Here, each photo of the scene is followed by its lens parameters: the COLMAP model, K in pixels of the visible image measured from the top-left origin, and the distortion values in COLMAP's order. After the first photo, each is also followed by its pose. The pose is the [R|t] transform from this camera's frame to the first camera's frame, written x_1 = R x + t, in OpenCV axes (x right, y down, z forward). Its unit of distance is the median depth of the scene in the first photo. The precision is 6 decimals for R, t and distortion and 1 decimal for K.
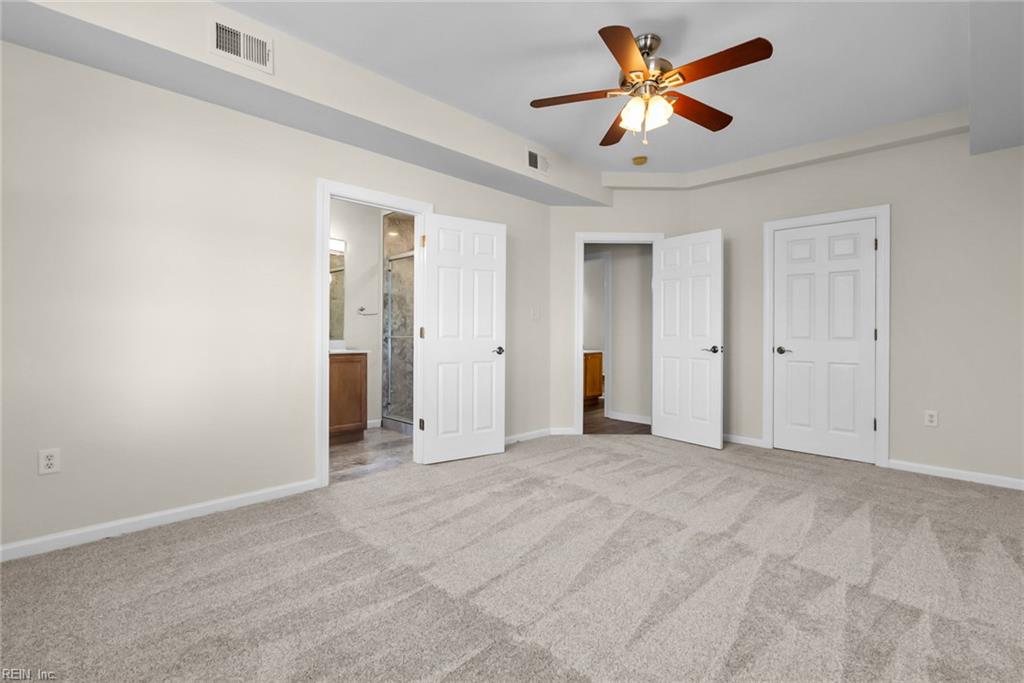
lens RADIAL K [[464.5, 0, 513.1], [0, 464.5, 343.8], [0, 0, 1]] dist [-0.008765, 0.001482]
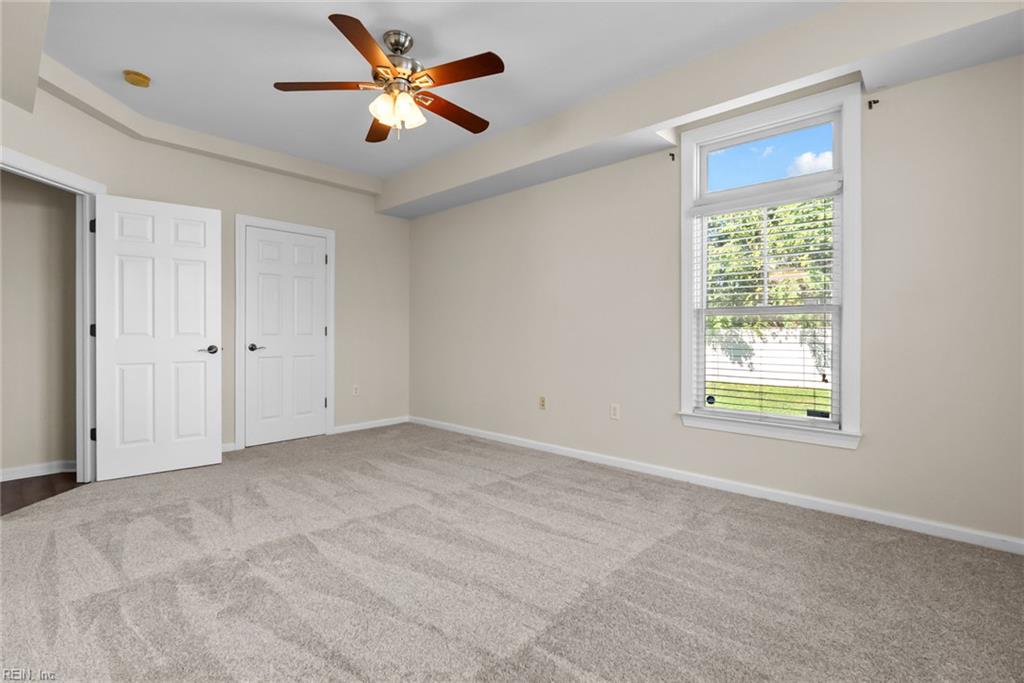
lens RADIAL K [[464.5, 0, 511.9], [0, 464.5, 343.5], [0, 0, 1]] dist [-0.008765, 0.001482]
pose [[-0.038010, -0.031066, 0.998794, -0.631270], [0.022369, 0.999240, 0.031931, -0.018897], [-0.999027, 0.023556, -0.037286, 0.688664]]
